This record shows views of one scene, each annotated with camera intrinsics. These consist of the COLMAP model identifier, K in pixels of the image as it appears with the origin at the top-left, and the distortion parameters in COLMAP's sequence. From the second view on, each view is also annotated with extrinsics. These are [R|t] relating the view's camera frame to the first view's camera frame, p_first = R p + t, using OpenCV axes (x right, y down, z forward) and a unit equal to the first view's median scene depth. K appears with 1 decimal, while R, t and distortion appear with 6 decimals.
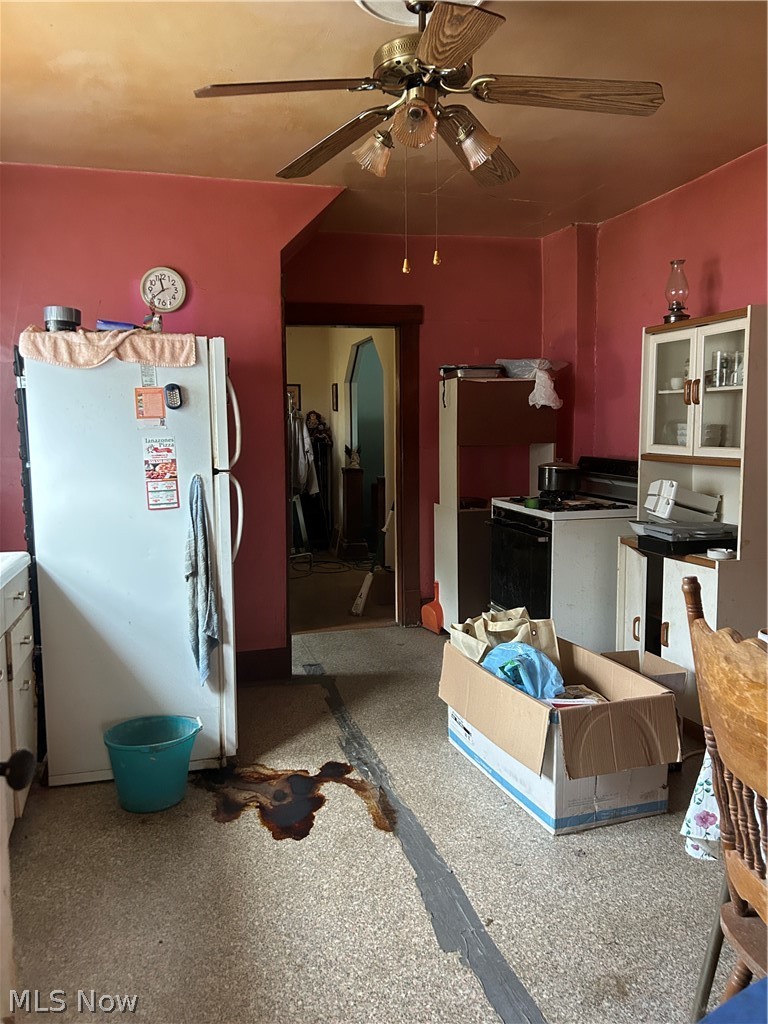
lens RADIAL K [[766.9, 0, 378.2], [0, 766.9, 515.9], [0, 0, 1]] dist [0.035343, -0.037461]
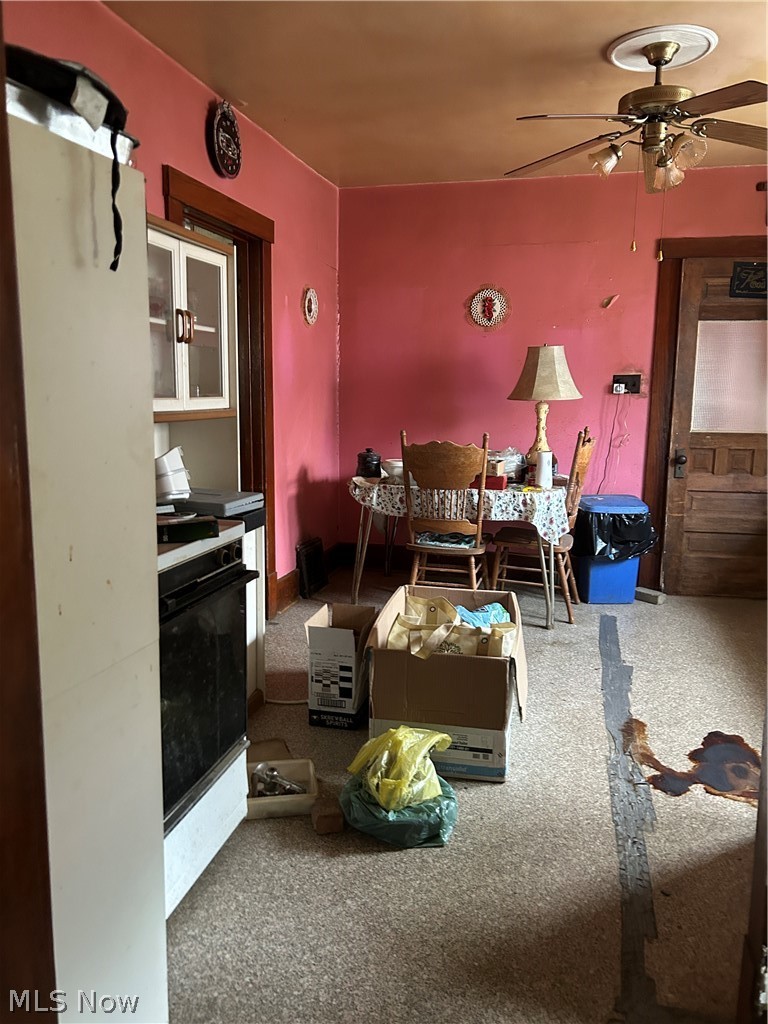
lens RADIAL K [[766.9, 0, 378.2], [0, 766.9, 515.9], [0, 0, 1]] dist [0.035343, -0.037461]
pose [[-0.868976, -0.084198, 0.487638, -0.171113], [0.052590, 0.964125, 0.260187, -0.195296], [-0.492051, 0.251741, -0.833374, 1.846943]]
